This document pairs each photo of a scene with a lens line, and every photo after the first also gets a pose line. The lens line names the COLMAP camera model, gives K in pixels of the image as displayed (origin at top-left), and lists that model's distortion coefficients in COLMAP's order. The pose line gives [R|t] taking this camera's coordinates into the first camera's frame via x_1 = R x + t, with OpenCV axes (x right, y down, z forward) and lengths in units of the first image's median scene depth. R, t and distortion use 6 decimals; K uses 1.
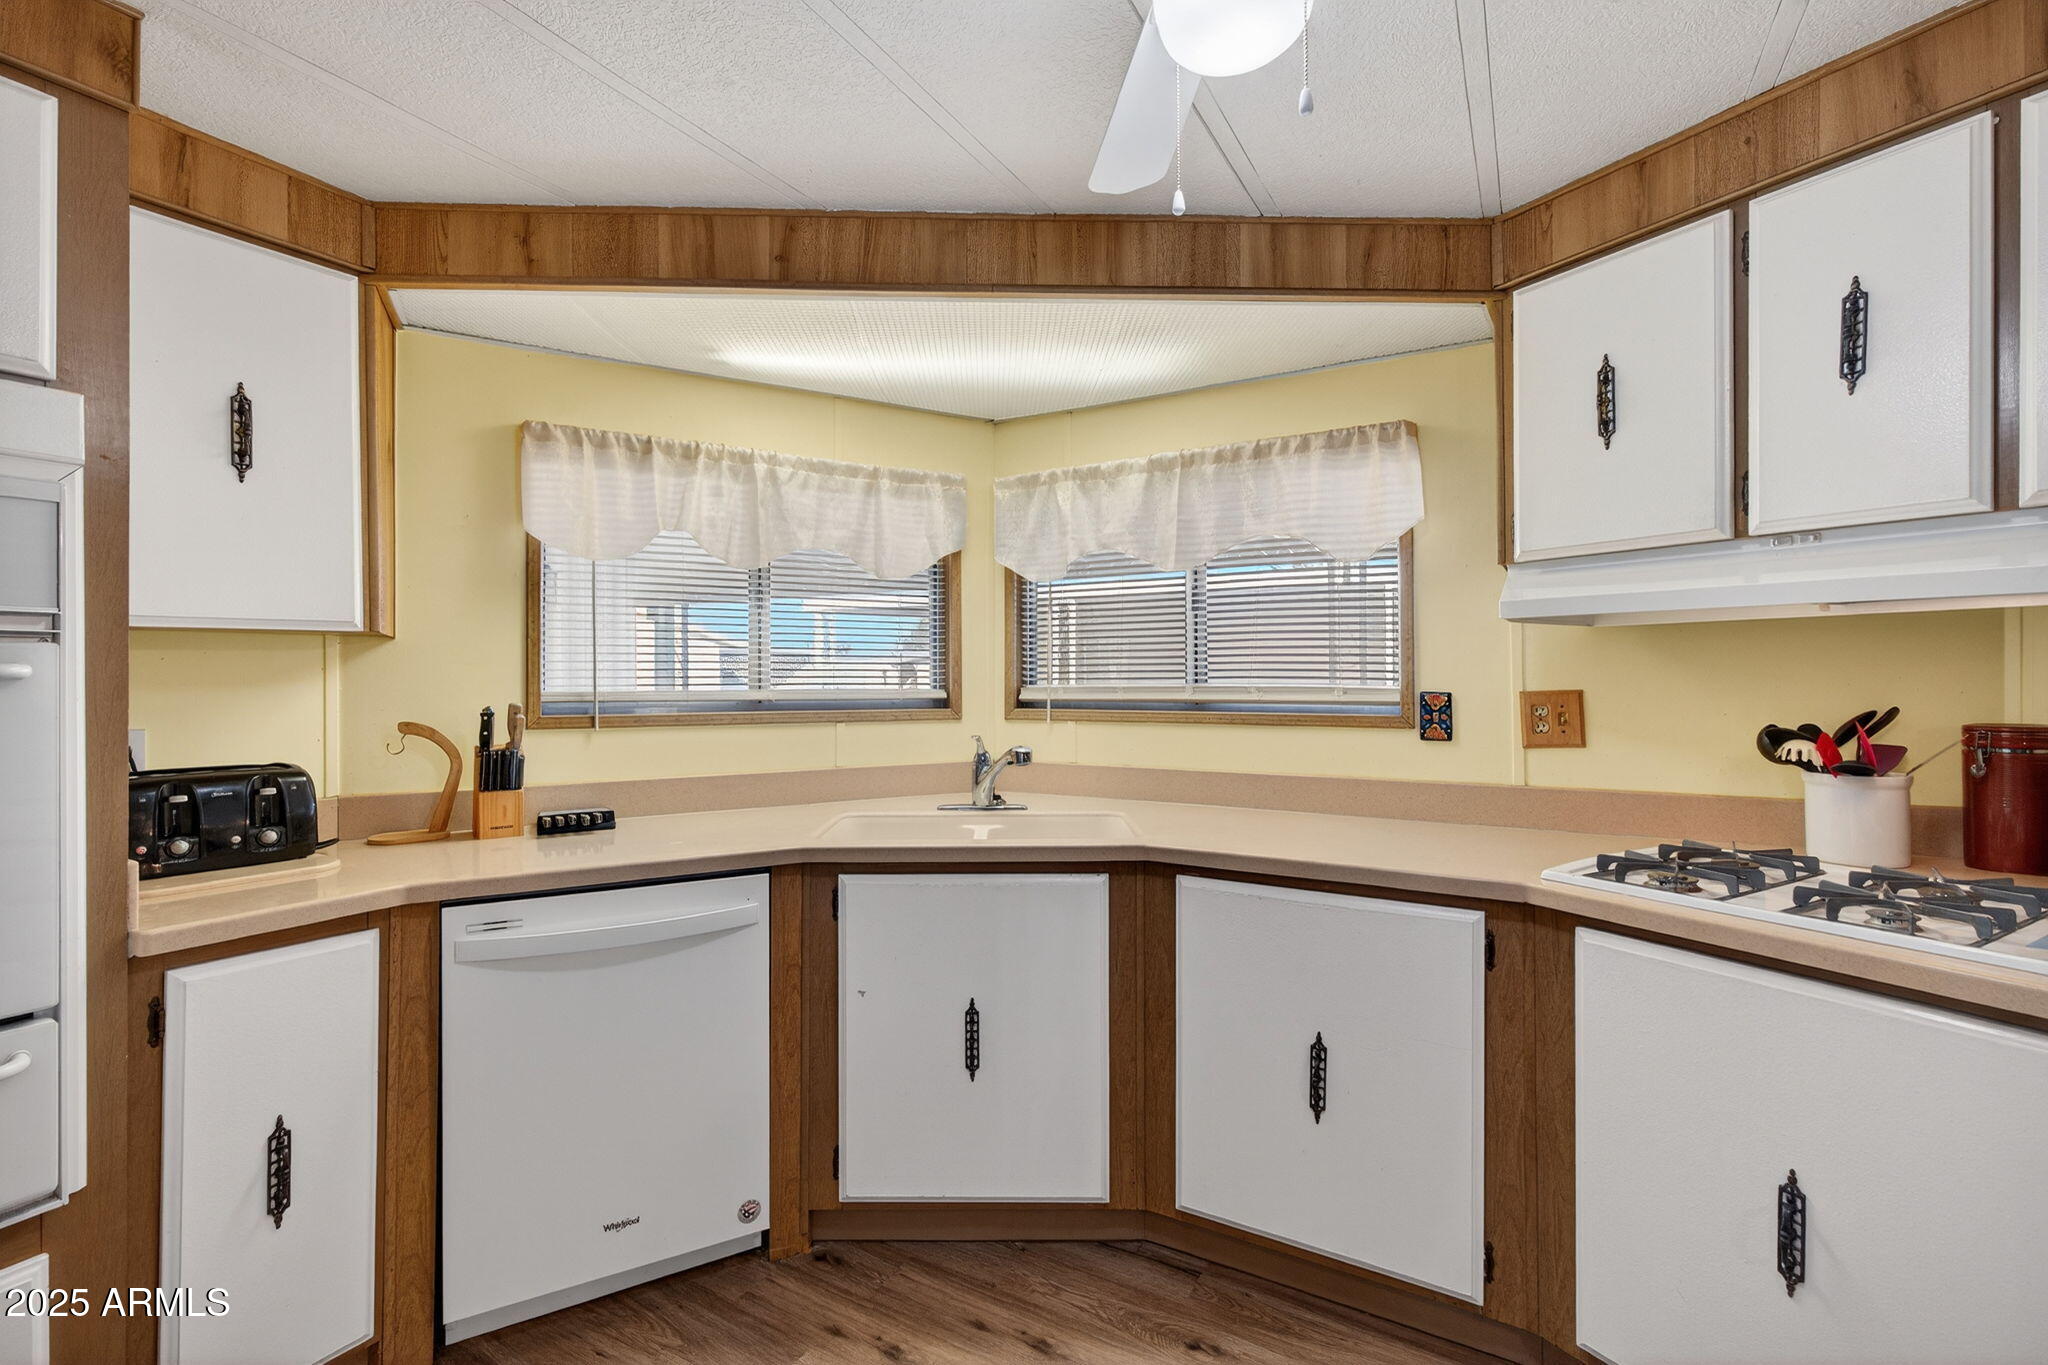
lens RADIAL K [[922.4, 0, 1035.6], [0, 922.4, 670.7], [0, 0, 1]] dist [-0.002852, 0.001600]
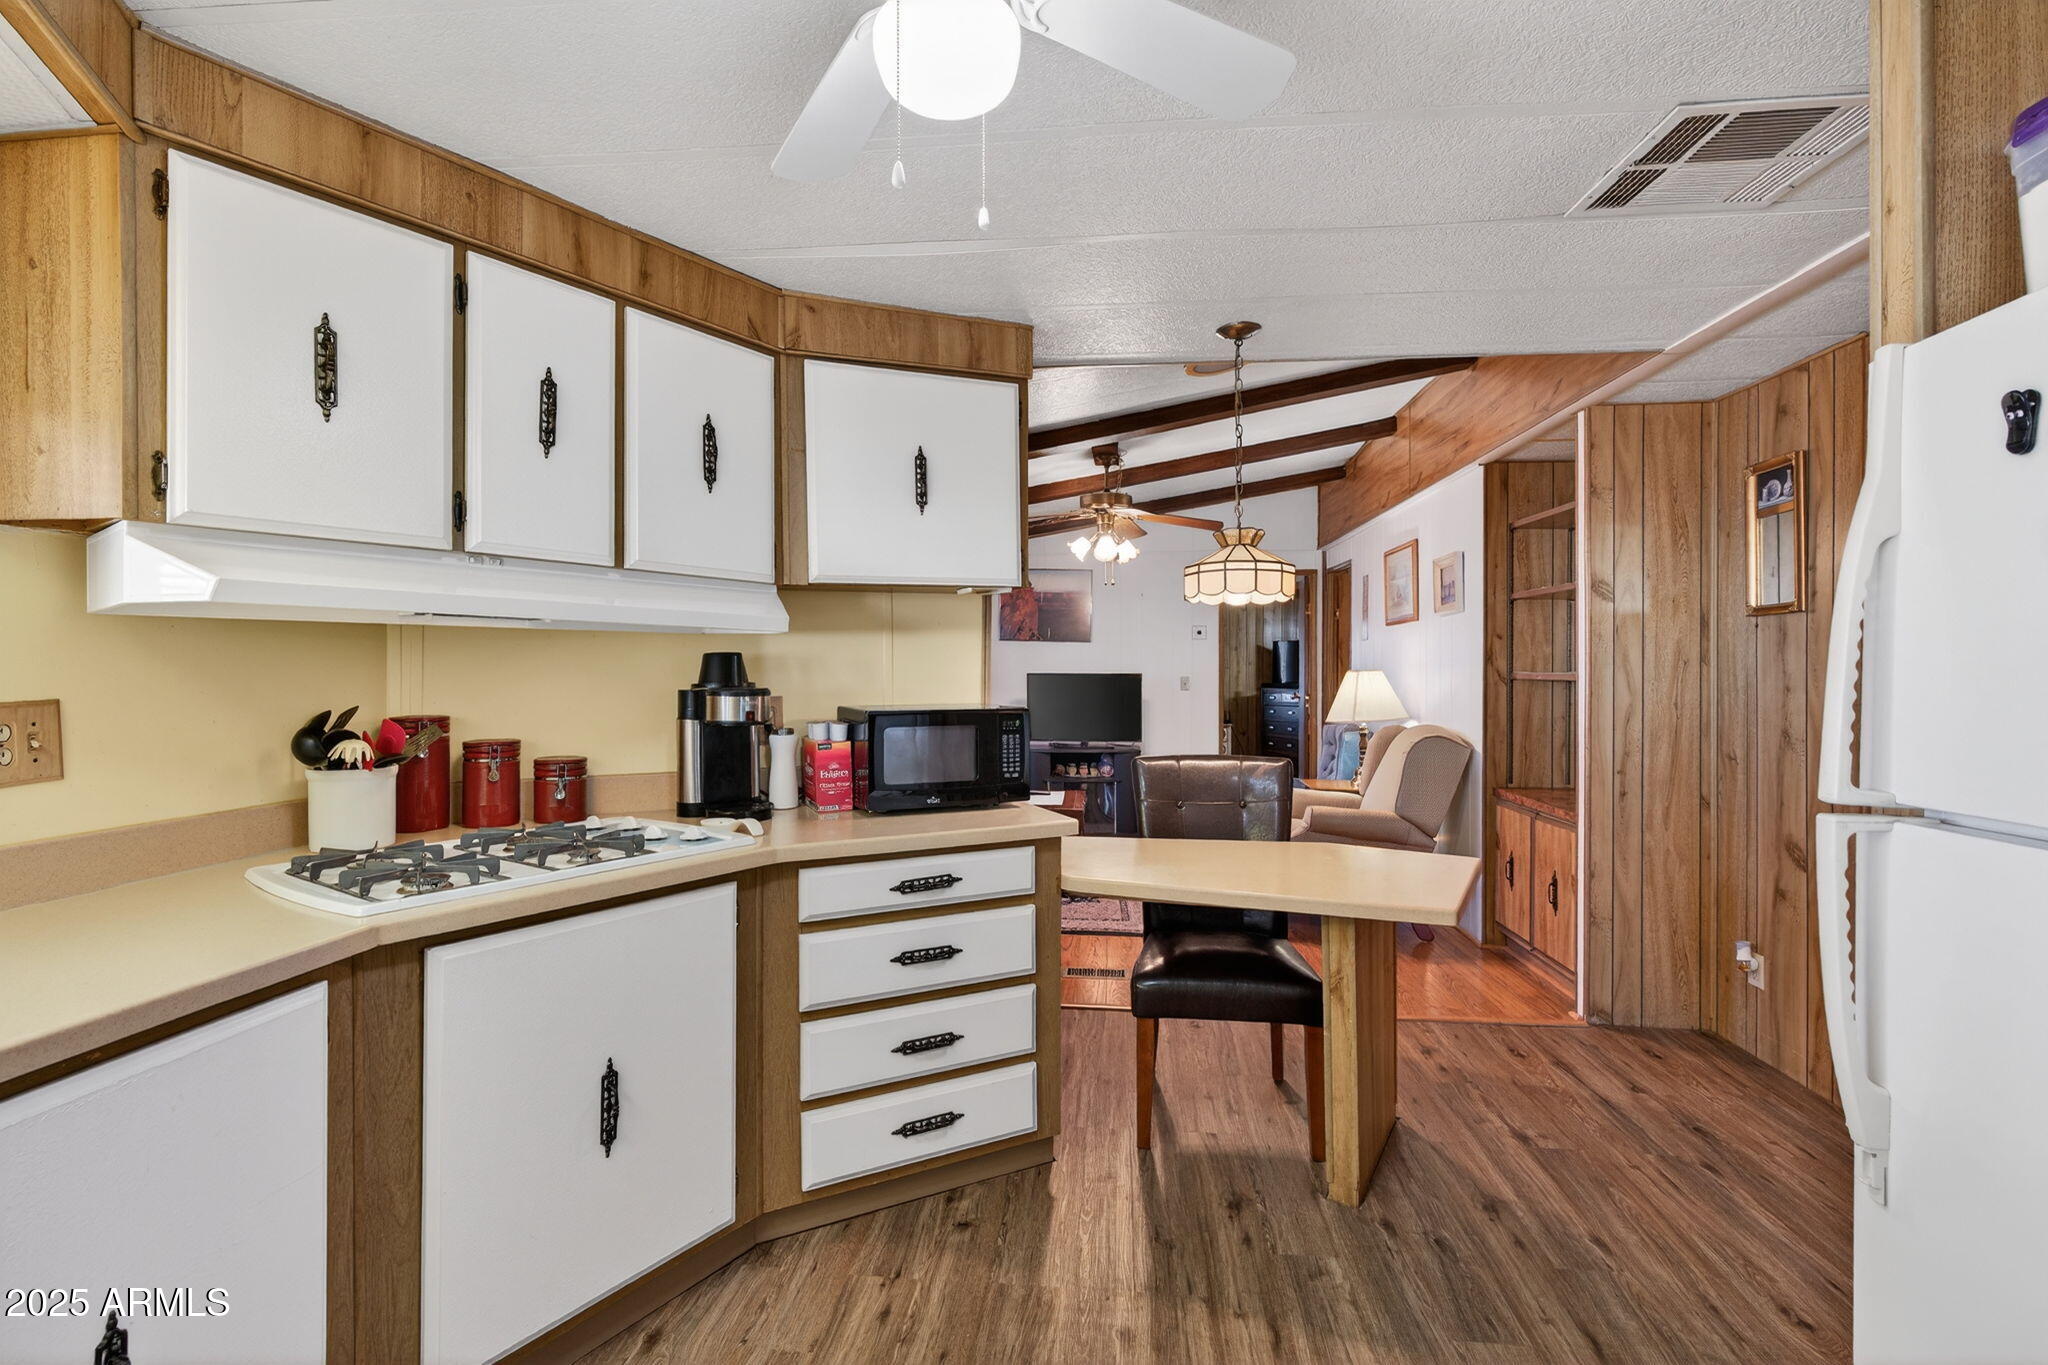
lens RADIAL K [[922.4, 0, 1028.6], [0, 922.4, 667.1], [0, 0, 1]] dist [-0.002852, 0.001600]
pose [[-0.412296, 0.011071, 0.910983, -0.404823], [-0.000003, 0.999926, -0.012153, 0.005197], [-0.911050, -0.005014, -0.412266, 0.666445]]
